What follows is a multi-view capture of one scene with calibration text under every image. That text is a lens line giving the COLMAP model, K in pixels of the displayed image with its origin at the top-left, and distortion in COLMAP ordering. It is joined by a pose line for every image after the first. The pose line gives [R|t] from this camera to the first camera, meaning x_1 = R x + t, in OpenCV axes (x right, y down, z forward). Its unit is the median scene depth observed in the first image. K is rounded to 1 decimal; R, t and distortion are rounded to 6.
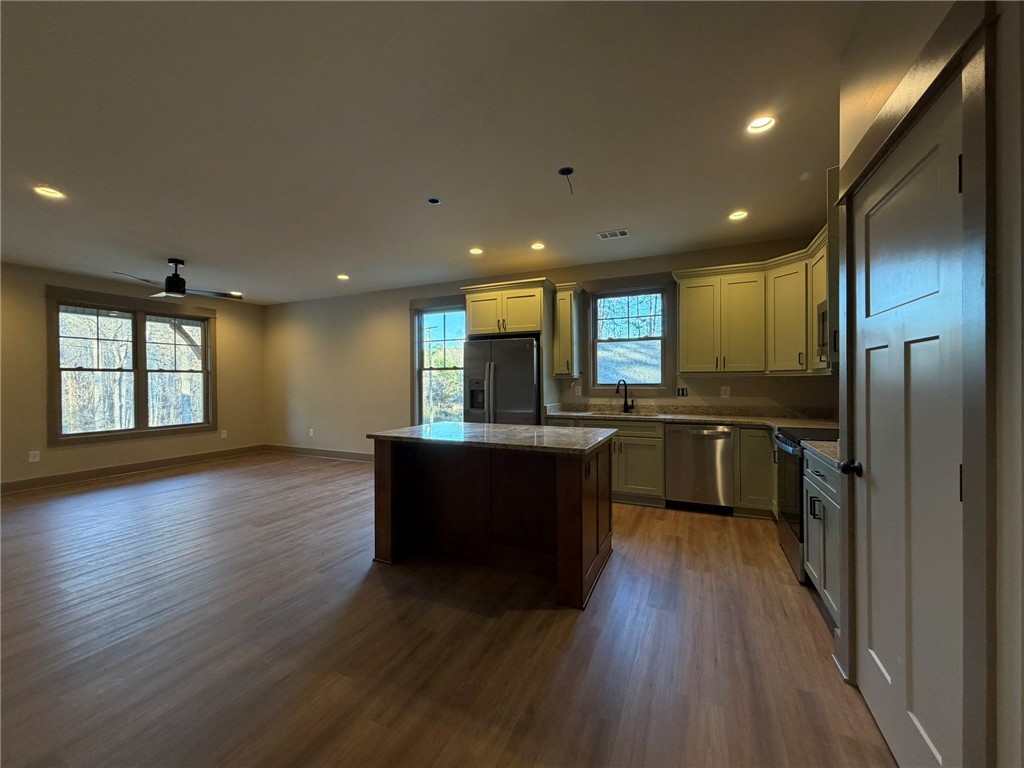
lens RADIAL K [[408.0, 0, 509.8], [0, 408.0, 384.1], [0, 0, 1]] dist [-0.003239, 0.000593]
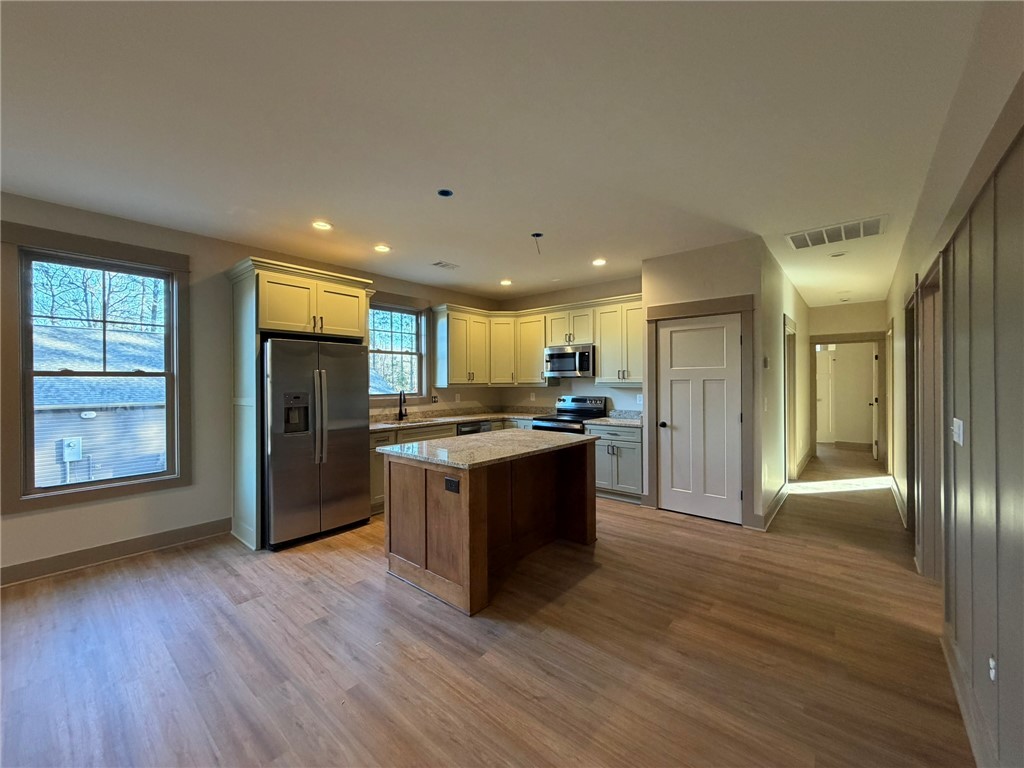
lens RADIAL K [[408.0, 0, 510.9], [0, 408.0, 382.2], [0, 0, 1]] dist [-0.003239, 0.000593]
pose [[0.271763, 0.002912, 0.962360, -0.680954], [0.012013, 0.999907, -0.006418, -0.020967], [-0.962289, 0.013305, 0.271703, 0.426552]]
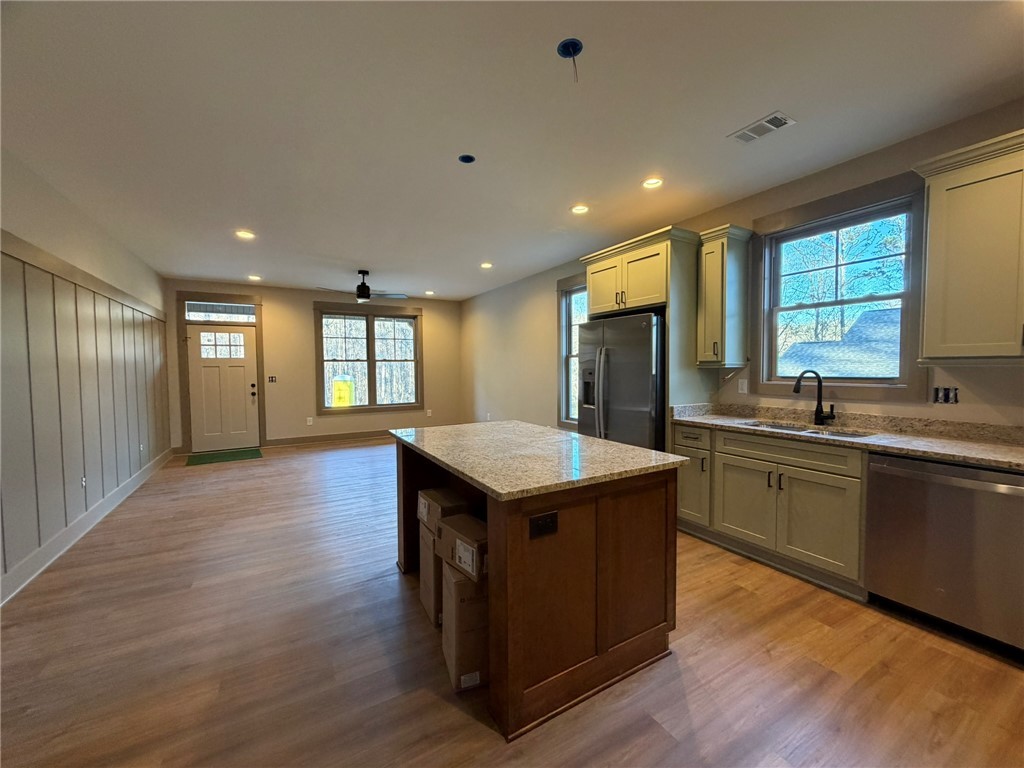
lens RADIAL K [[408.0, 0, 508.2], [0, 408.0, 383.6], [0, 0, 1]] dist [-0.003239, 0.000593]
pose [[0.815813, 0.023613, -0.577834, 0.257670], [-0.001091, 0.999227, 0.039292, -0.014551], [0.578315, -0.031424, 0.815208, 0.239291]]
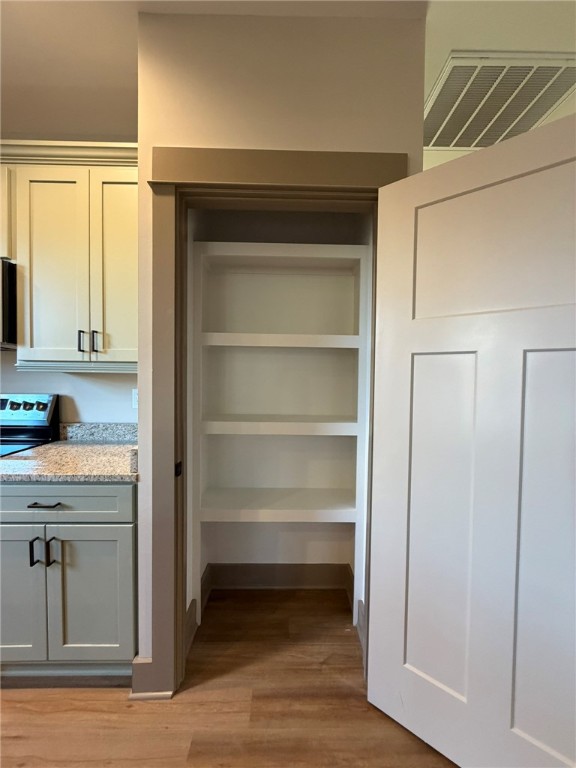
lens RADIAL K [[306.0, 0, 287.7], [0, 306.0, 384.3], [0, 0, 1]] dist [-0.003239, 0.000593]
pose [[-0.430185, -0.025190, 0.902389, 0.027264], [-0.005304, 0.999664, 0.025377, -0.008335], [-0.902725, 0.006130, -0.430174, 0.386491]]
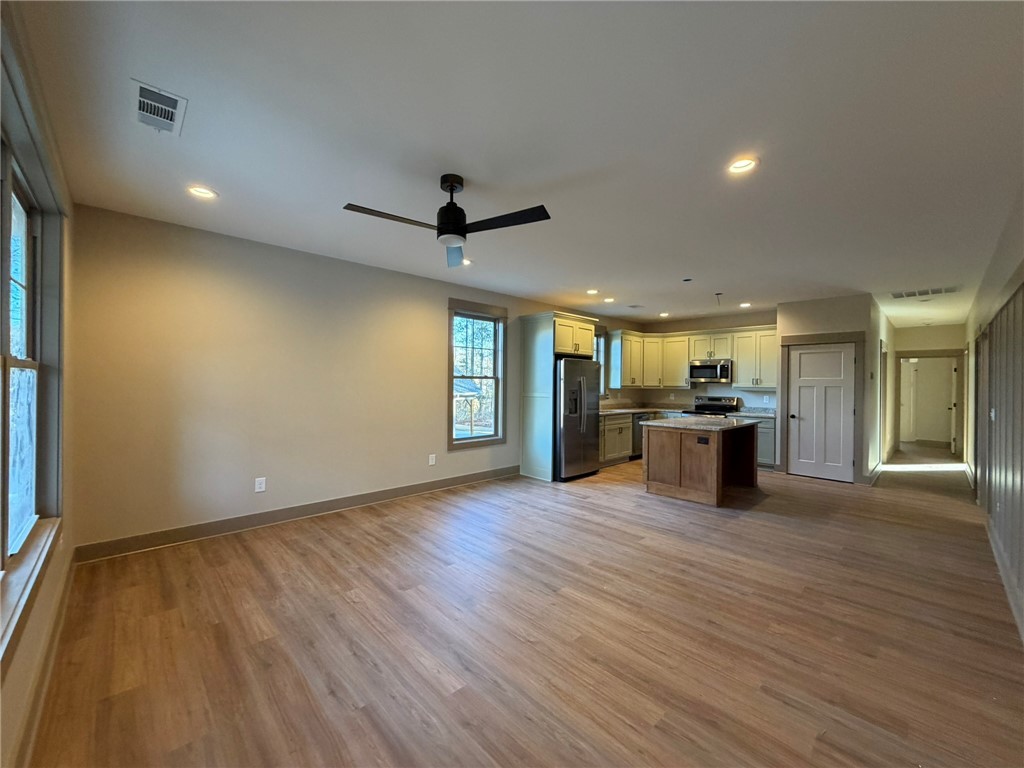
lens RADIAL K [[408.0, 0, 510.9], [0, 408.0, 382.7], [0, 0, 1]] dist [-0.003239, 0.000593]
pose [[0.369061, 0.010965, 0.929340, -1.301684], [-0.005378, 0.999939, -0.009662, -0.020634], [-0.929390, -0.001432, 0.369098, 0.716627]]
